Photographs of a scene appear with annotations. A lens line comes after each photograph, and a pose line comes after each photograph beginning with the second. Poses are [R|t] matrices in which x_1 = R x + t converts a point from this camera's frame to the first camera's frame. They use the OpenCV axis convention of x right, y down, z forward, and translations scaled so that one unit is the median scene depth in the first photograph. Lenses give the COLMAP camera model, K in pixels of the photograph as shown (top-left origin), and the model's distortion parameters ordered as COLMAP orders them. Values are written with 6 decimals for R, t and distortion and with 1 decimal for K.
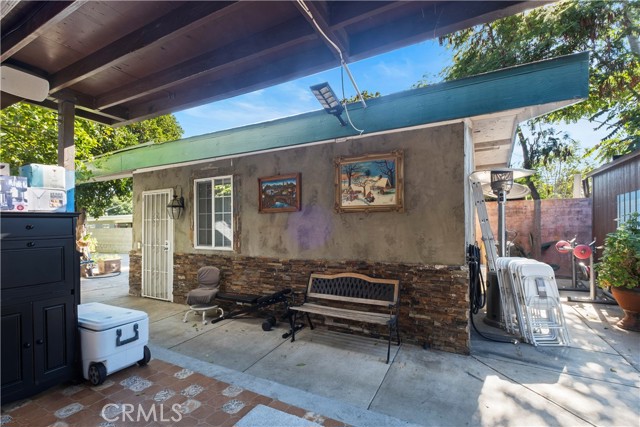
lens RADIAL K [[287.3, 0, 315.9], [0, 287.3, 223.5], [0, 0, 1]] dist [-0.000713, -0.000588]
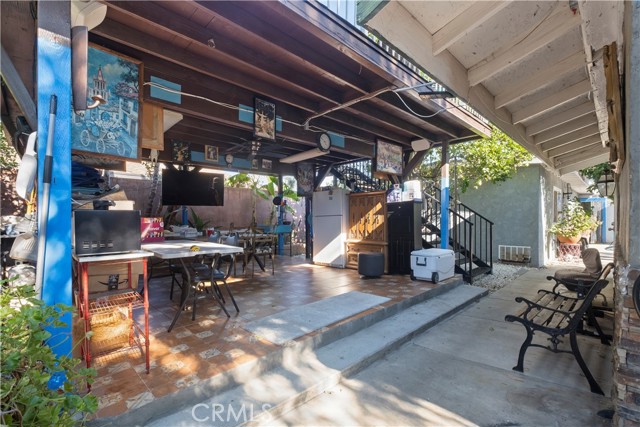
lens RADIAL K [[287.3, 0, 315.9], [0, 287.3, 223.5], [0, 0, 1]] dist [-0.000713, -0.000588]
pose [[-0.305762, 0.013790, -0.952008, 0.829913], [0.023265, 0.999705, 0.007008, 0.058107], [0.951824, -0.020006, -0.305992, 0.539048]]
